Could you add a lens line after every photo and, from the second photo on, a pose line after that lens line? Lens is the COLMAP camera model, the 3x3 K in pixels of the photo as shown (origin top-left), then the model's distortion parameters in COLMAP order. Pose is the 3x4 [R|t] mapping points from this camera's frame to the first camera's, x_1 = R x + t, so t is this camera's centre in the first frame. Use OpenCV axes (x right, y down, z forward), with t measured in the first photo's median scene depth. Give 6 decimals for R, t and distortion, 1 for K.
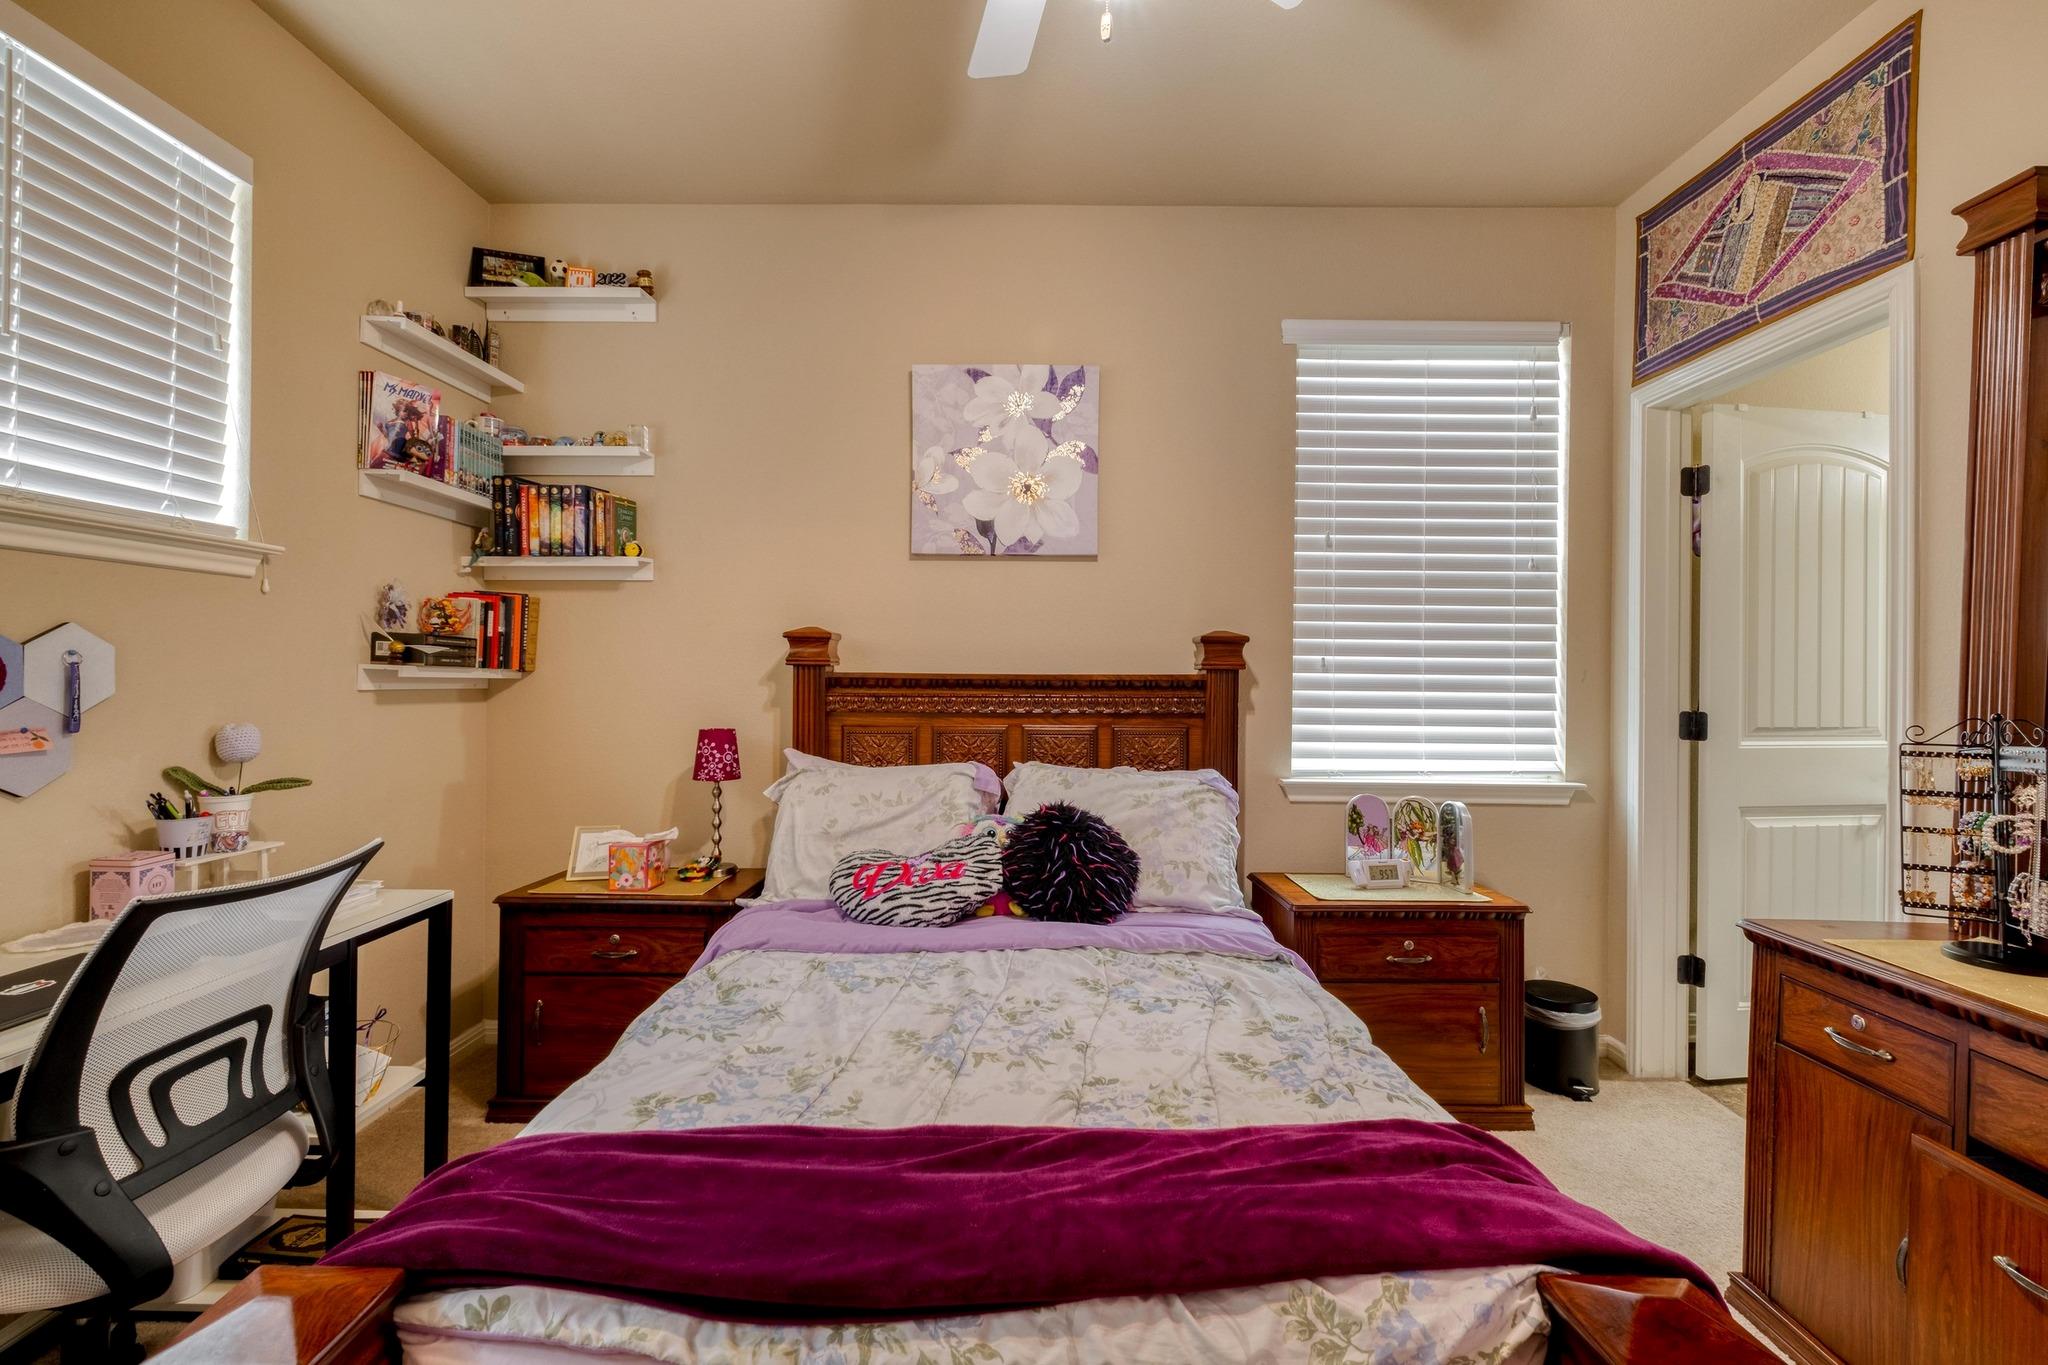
lens RADIAL K [[884.0, 0, 1020.6], [0, 884.0, 675.7], [0, 0, 1]] dist [-0.001715, -0.000031]
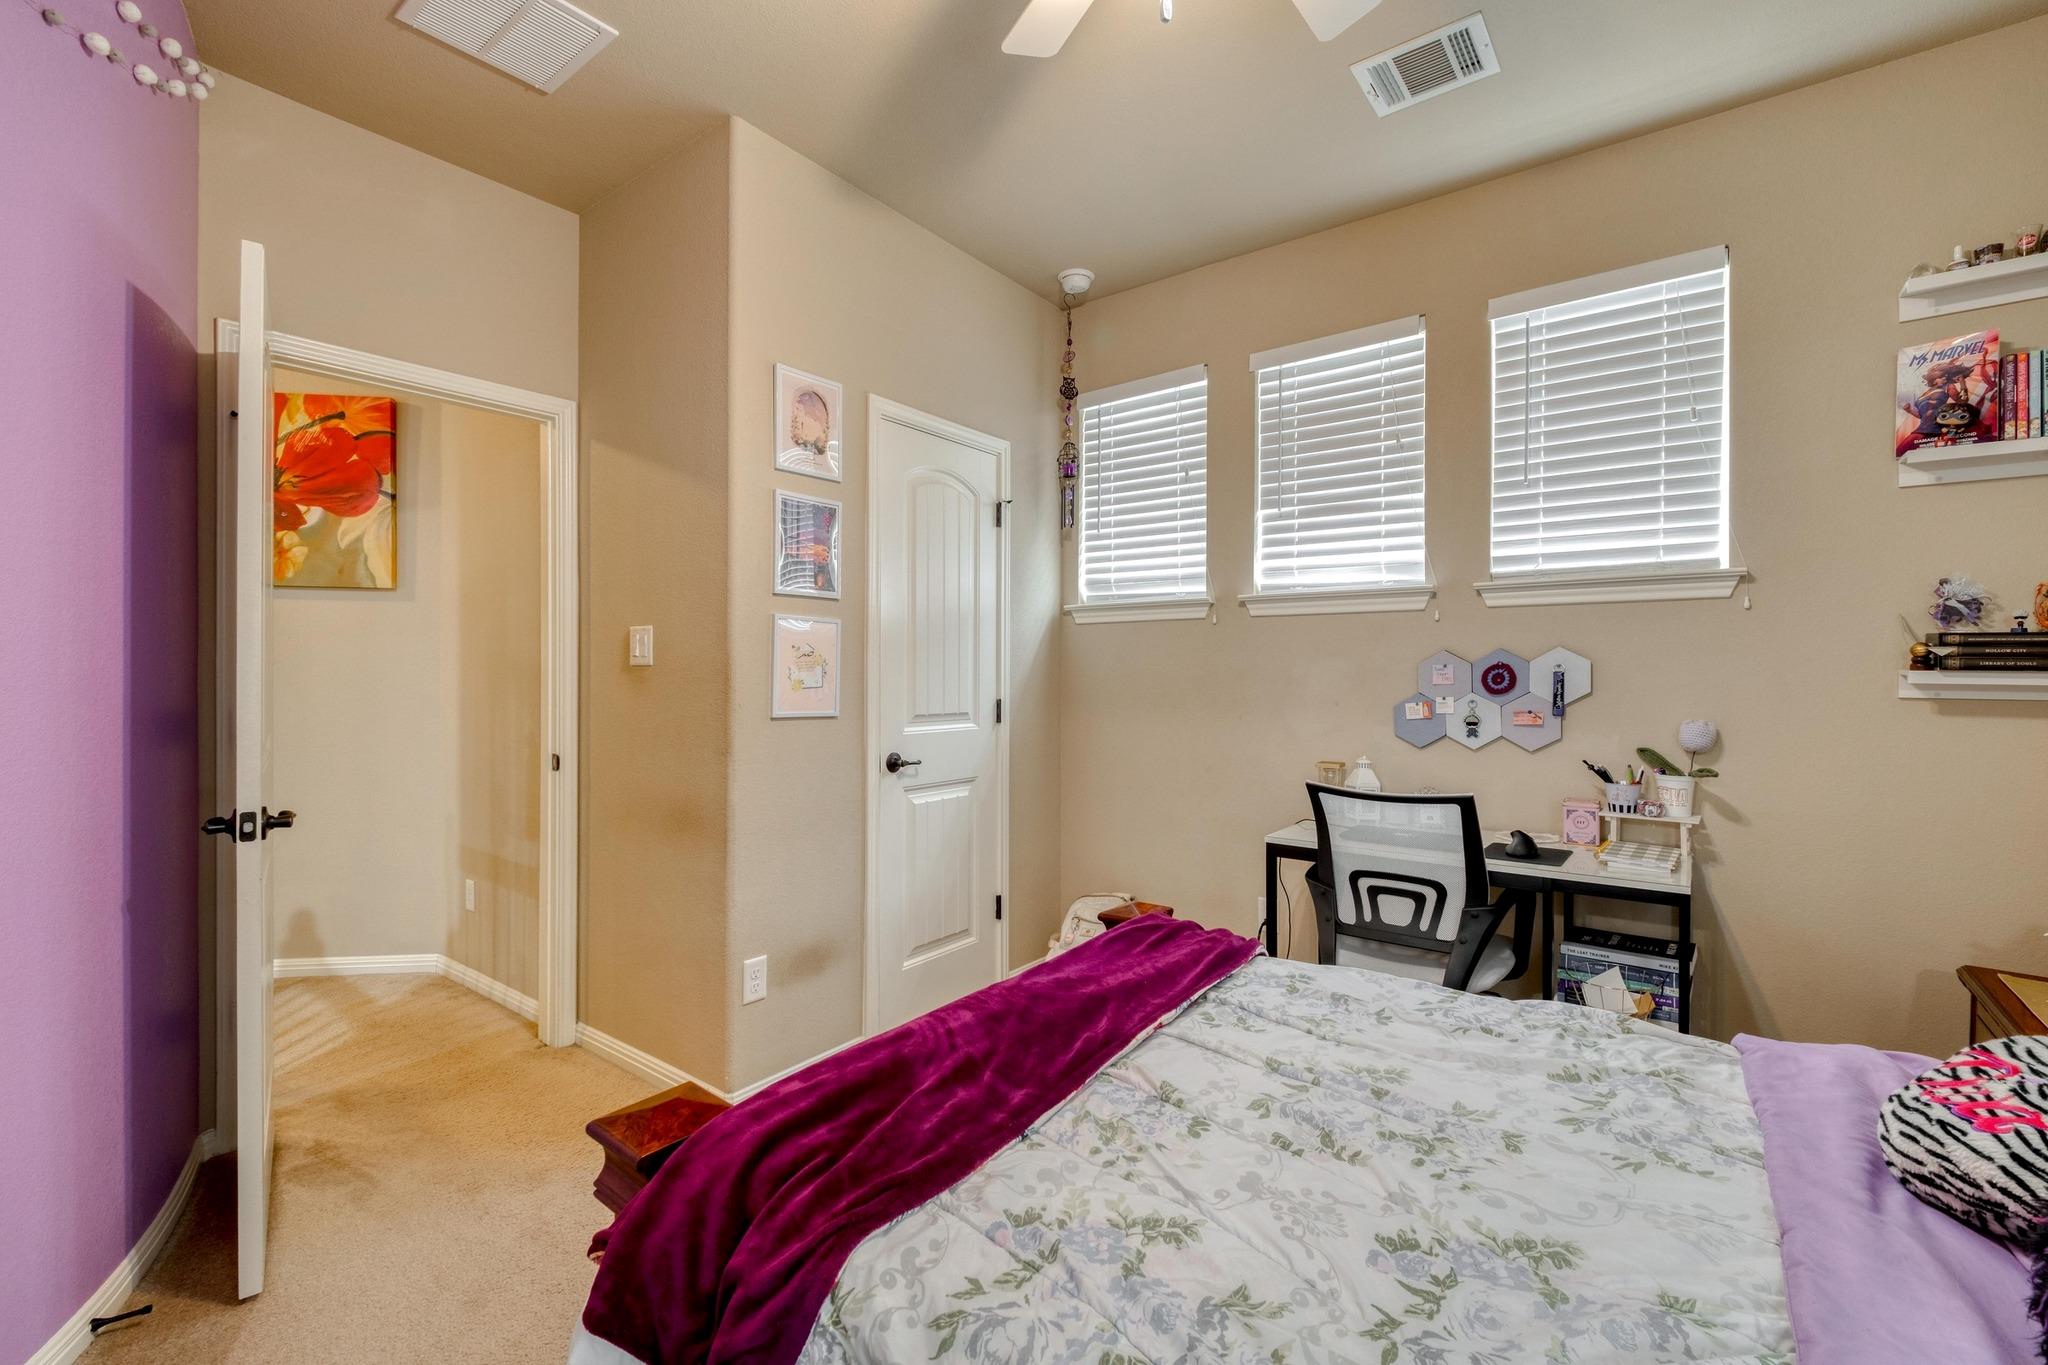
lens RADIAL K [[884.0, 0, 1020.6], [0, 884.0, 675.7], [0, 0, 1]] dist [-0.001715, -0.000031]
pose [[-0.604321, -0.004310, -0.796729, 0.713817], [-0.007919, 0.999968, 0.000597, -0.000964], [0.796702, 0.006671, -0.604336, 1.079944]]
